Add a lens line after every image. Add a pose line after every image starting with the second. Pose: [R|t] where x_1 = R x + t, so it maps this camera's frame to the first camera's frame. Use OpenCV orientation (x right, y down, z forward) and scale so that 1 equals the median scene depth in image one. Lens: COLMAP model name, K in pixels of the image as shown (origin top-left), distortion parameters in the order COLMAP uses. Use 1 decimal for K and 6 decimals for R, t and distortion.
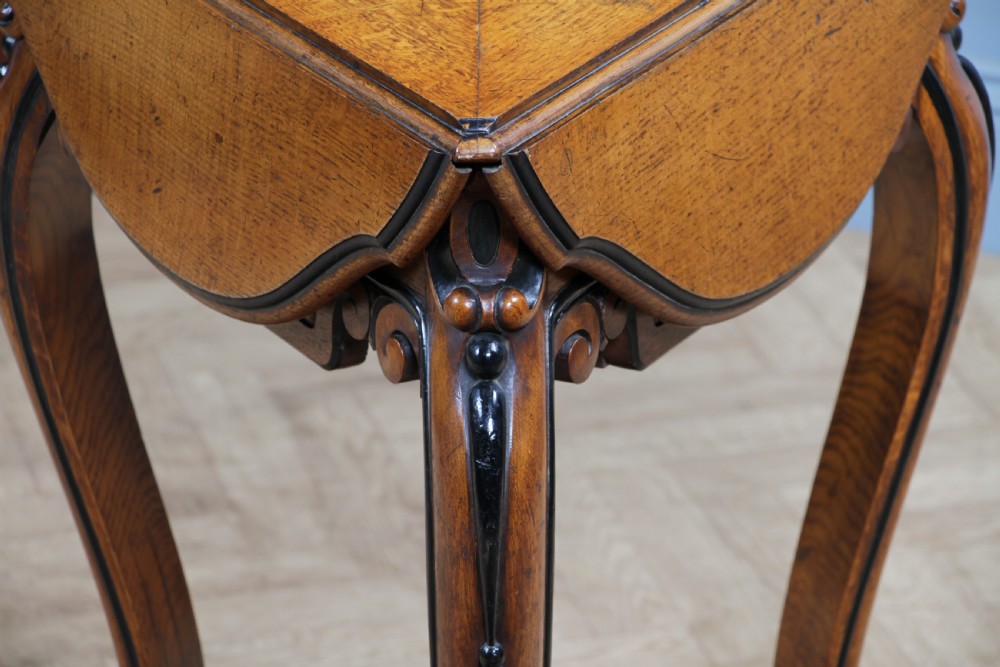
lens RADIAL K [[4384.0, 0, 510.0], [0, 4384.0, 344.2], [0, 0, 1]] dist [1.209721, 0.000000]
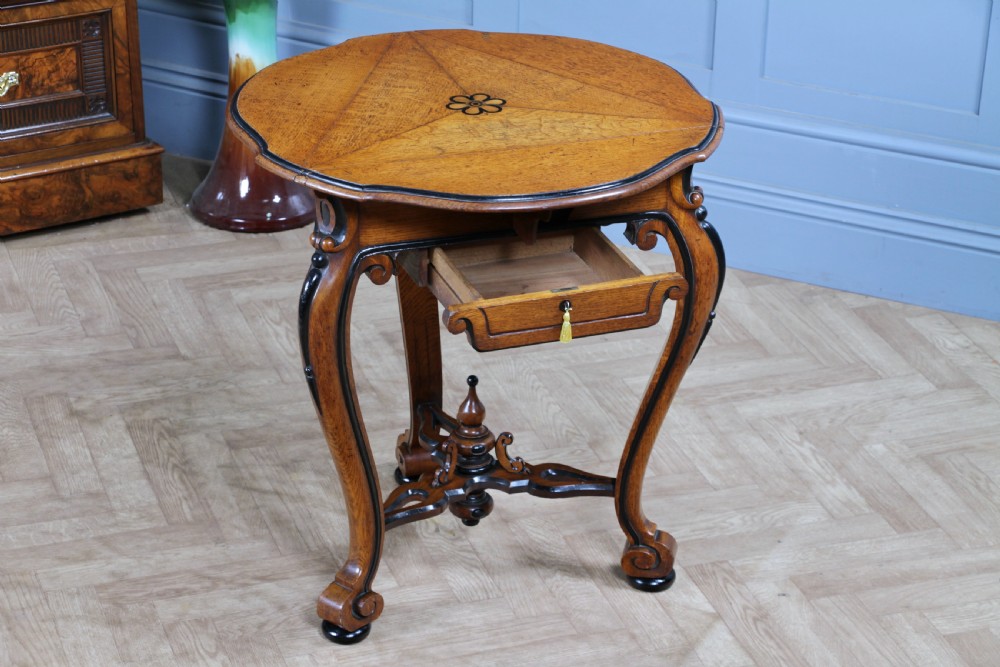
lens RADIAL K [[2725.5, 0, 522.4], [0, 2725.5, 381.1], [0, 0, 1]] dist [0.506965, 0.000000]
pose [[0.997637, -0.005594, 0.068470, -0.104035], [0.001995, 0.998618, 0.052523, -0.047510], [-0.068669, -0.052262, 0.996270, -0.434710]]
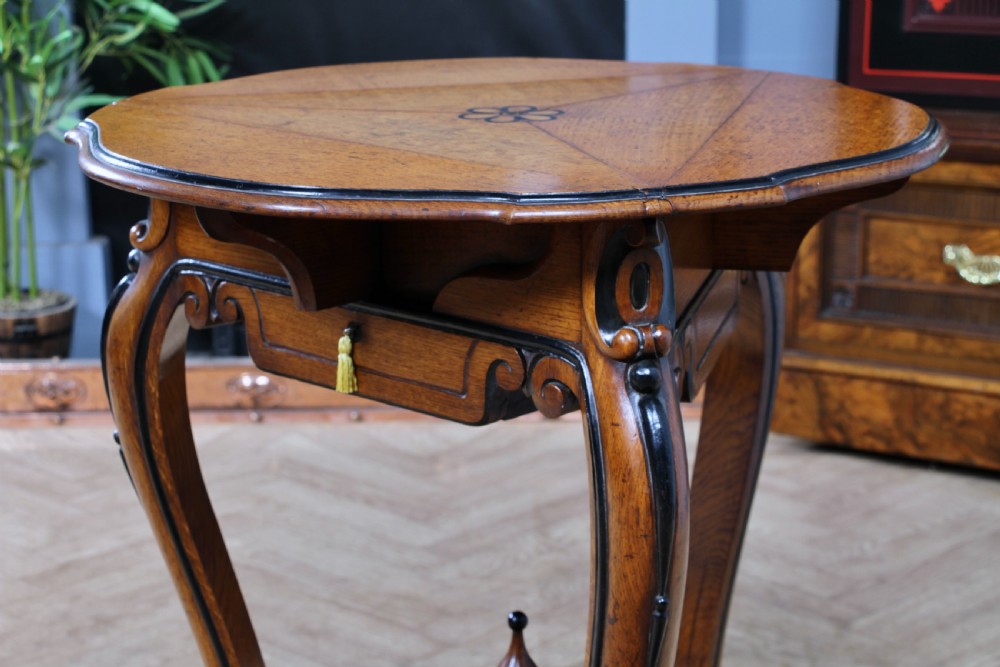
lens RADIAL K [[2365.4, 0, 501.8], [0, 2365.4, 351.3], [0, 0, 1]] dist [0.419872, 0.000000]
pose [[0.498678, 0.217813, -0.838975, 0.567279], [-0.331709, 0.942188, 0.047444, -0.082337], [0.800806, 0.254636, 0.542098, 0.612730]]
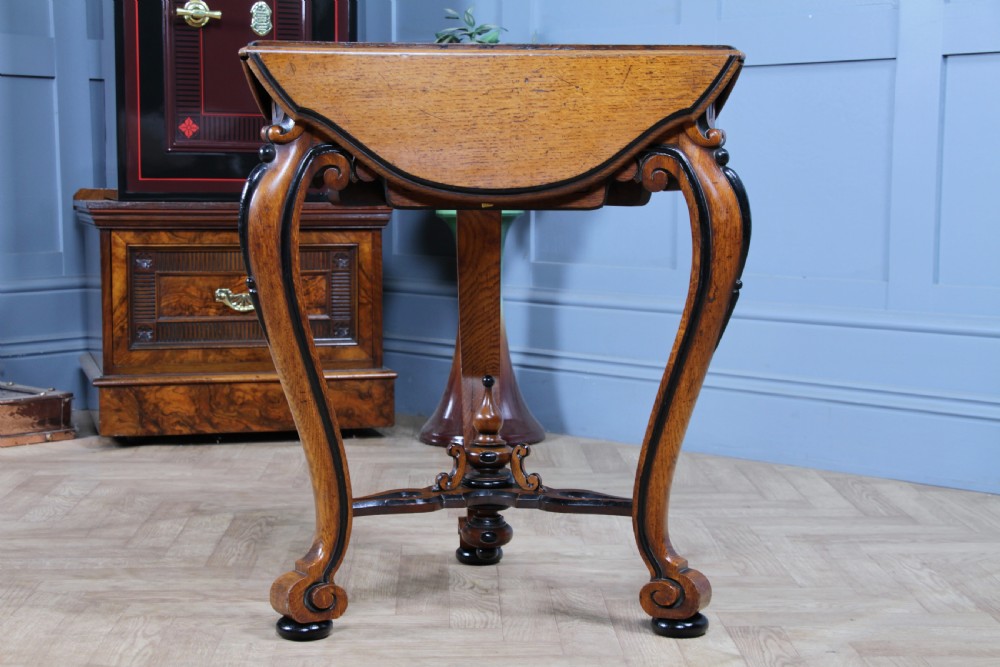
lens RADIAL K [[1801.2, 0, 501.3], [0, 1801.2, 351.3], [0, 0, 1]] dist [0.198021, 0.000000]
pose [[0.973564, 0.033529, -0.225940, 0.175684], [-0.099235, 0.953025, -0.286175, 0.268402], [0.205731, 0.301031, 0.931158, 0.210457]]
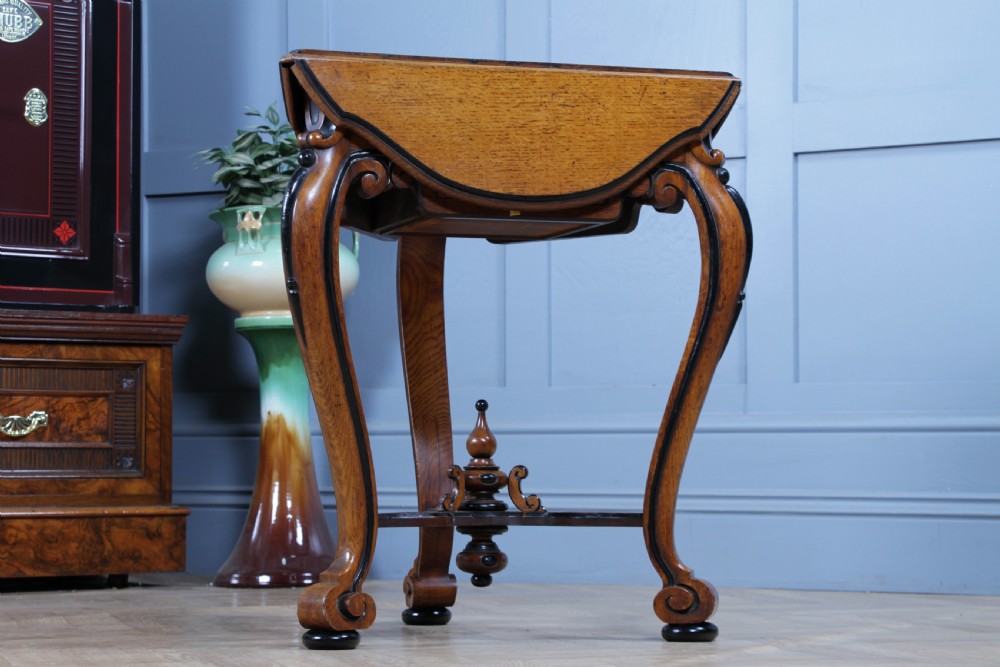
lens RADIAL K [[2440.5, 0, 517.5], [0, 2440.5, 348.6], [0, 0, 1]] dist [0.353533, 0.000000]
pose [[0.999550, 0.006058, 0.029367, -0.047695], [0.007517, 0.897481, -0.440990, 0.532201], [-0.029028, 0.441012, 0.897031, -0.047854]]
